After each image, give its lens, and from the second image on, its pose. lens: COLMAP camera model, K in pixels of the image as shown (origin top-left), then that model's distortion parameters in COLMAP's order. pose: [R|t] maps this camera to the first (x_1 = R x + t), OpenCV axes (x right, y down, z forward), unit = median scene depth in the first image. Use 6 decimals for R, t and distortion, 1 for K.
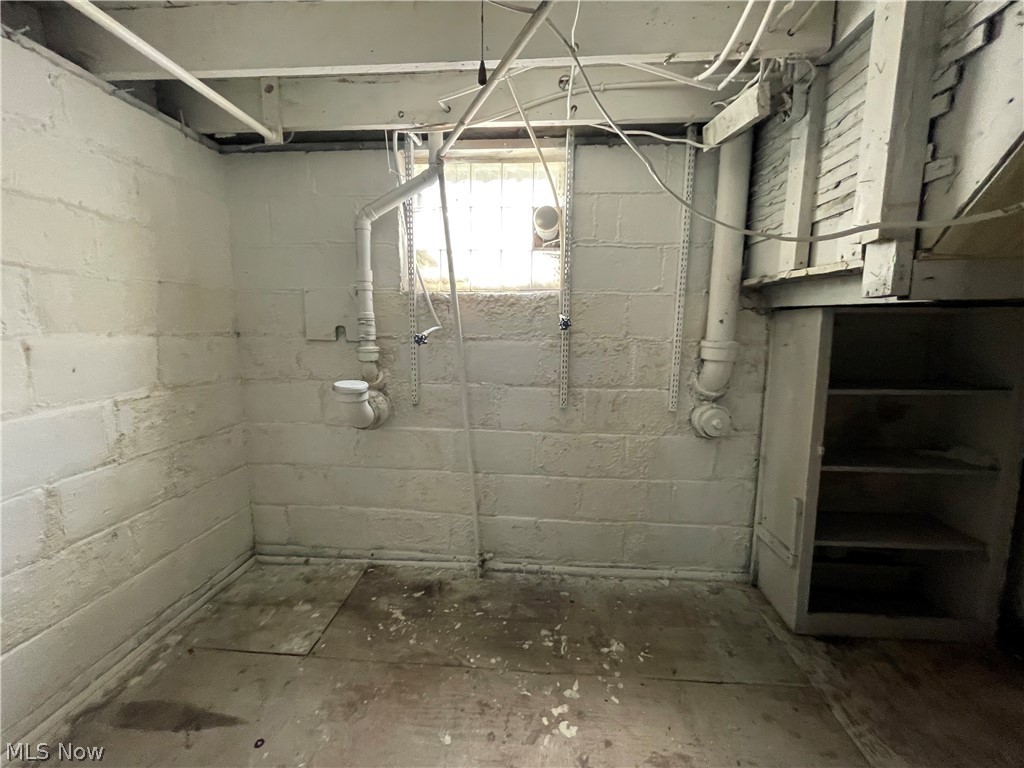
lens RADIAL K [[417.1, 0, 513.0], [0, 417.1, 380.7], [0, 0, 1]] dist [-0.003170, -0.000474]
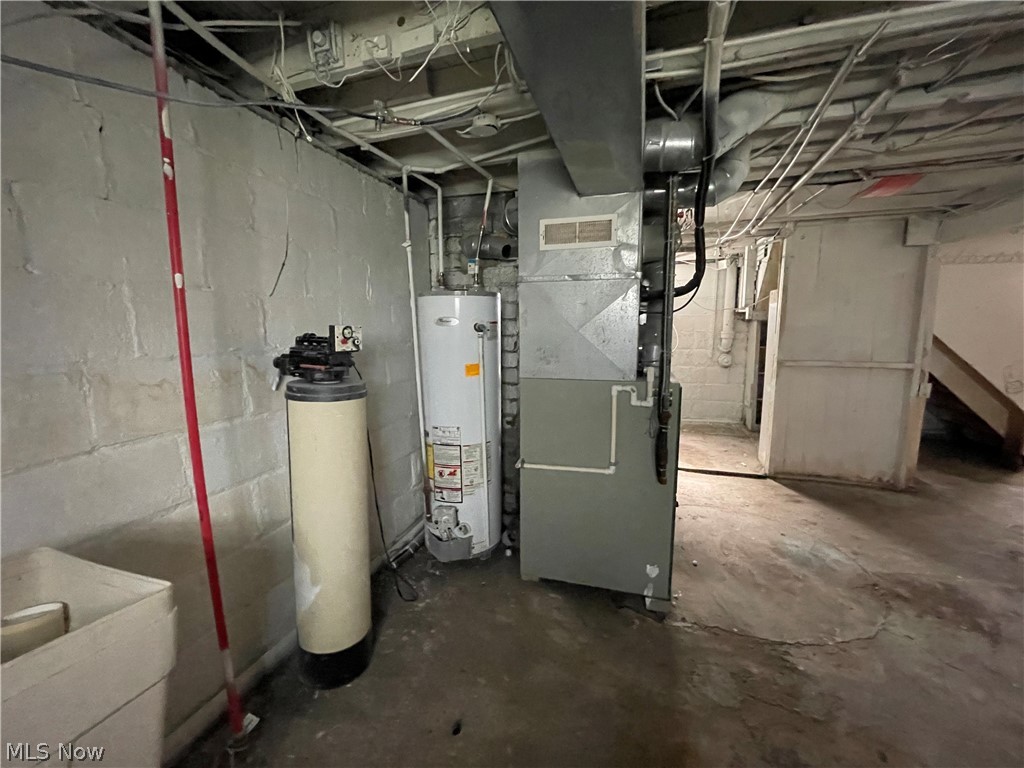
lens RADIAL K [[417.1, 0, 511.8], [0, 417.1, 390.9], [0, 0, 1]] dist [-0.003170, -0.000474]
pose [[0.968796, 0.015155, -0.247397, -0.207395], [-0.015781, 0.999875, -0.000550, 0.321140], [0.247358, 0.004437, 0.968914, -2.019769]]
